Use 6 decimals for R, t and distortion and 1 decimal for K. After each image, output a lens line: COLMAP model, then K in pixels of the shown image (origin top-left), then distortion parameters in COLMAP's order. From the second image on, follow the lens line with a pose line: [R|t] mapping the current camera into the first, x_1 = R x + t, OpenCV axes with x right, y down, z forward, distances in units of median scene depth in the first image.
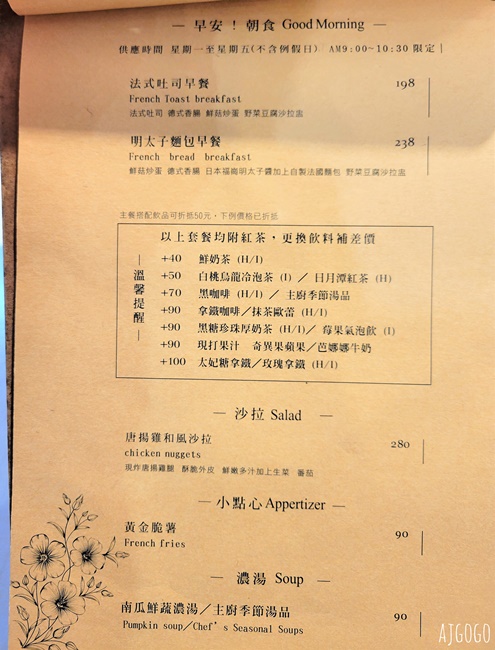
lens RADIAL K [[511.4, 0, 247.5], [0, 511.4, 325.0], [0, 0, 1]] dist [0.008143, 0.008469]
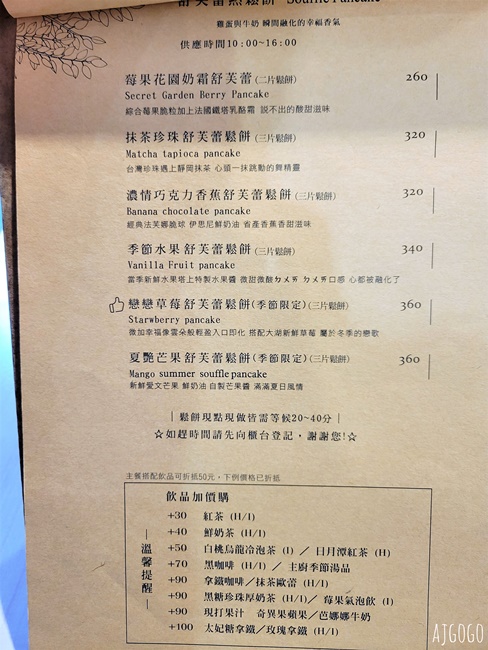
lens RADIAL K [[501.6, 0, 247.5], [0, 501.6, 312.6], [0, 0, 1]] dist [0.056146, -0.053135]
pose [[0.999919, -0.011830, -0.004660, 0.003286], [0.012153, 0.996961, 0.076945, -0.651490], [0.003736, -0.076996, 0.997024, 0.013205]]
